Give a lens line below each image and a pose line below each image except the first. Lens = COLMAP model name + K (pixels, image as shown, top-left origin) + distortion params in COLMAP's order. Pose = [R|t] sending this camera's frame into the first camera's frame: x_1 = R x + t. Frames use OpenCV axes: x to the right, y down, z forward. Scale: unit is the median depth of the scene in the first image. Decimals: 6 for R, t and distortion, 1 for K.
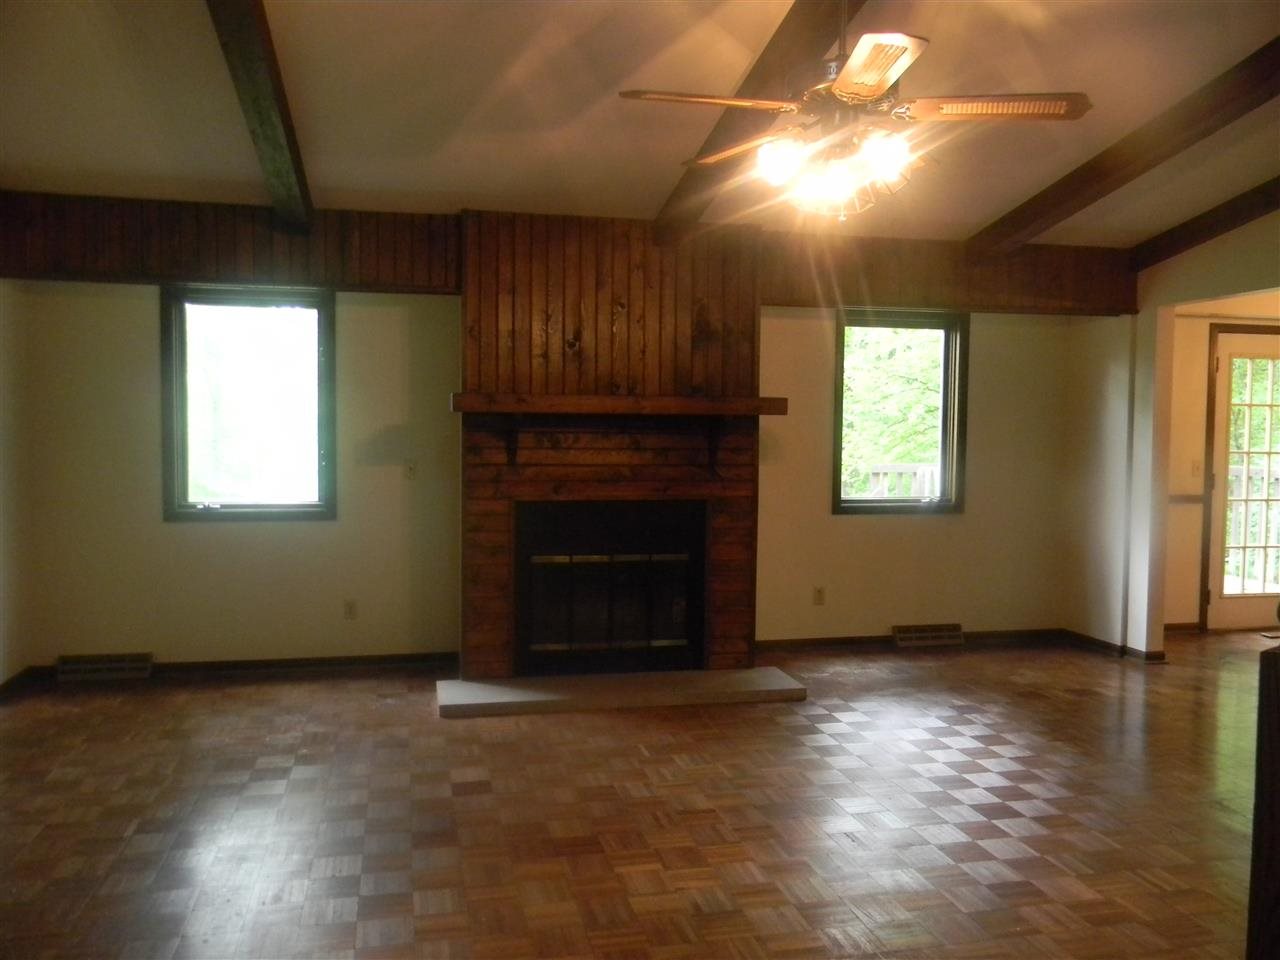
lens RADIAL K [[1029.7, 0, 640.0], [0, 1029.7, 480.0], [0, 0, 1]] dist [-0.007550, -0.001672]
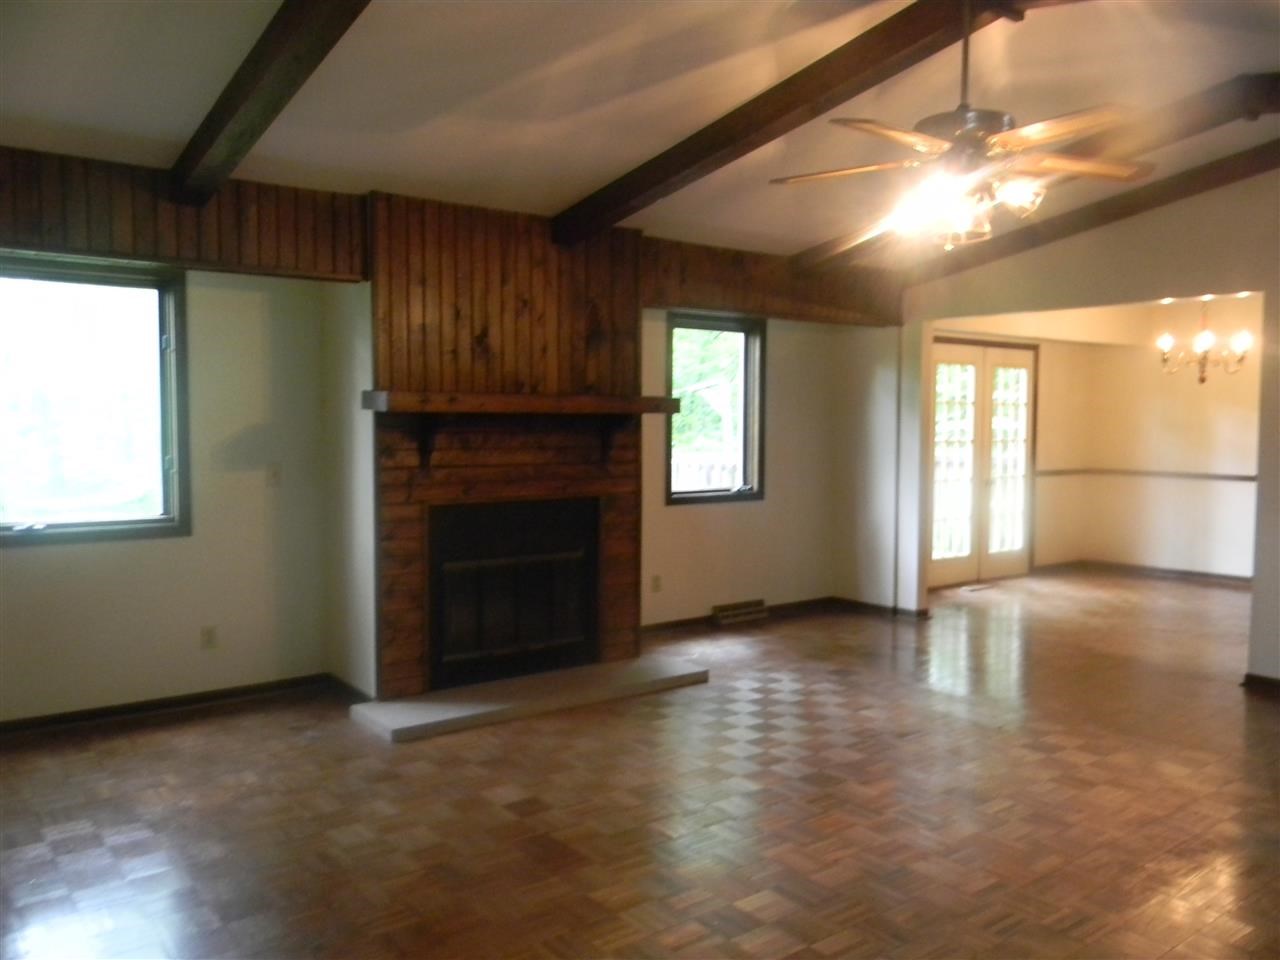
lens RADIAL K [[1027.1, 0, 640.3], [0, 1027.1, 484.2], [0, 0, 1]] dist [0.006593, 0.004209]
pose [[0.908153, -0.031743, 0.417433, -0.332698], [0.024968, 0.999453, 0.021683, -0.014532], [-0.417893, -0.009269, 0.908449, 0.061710]]
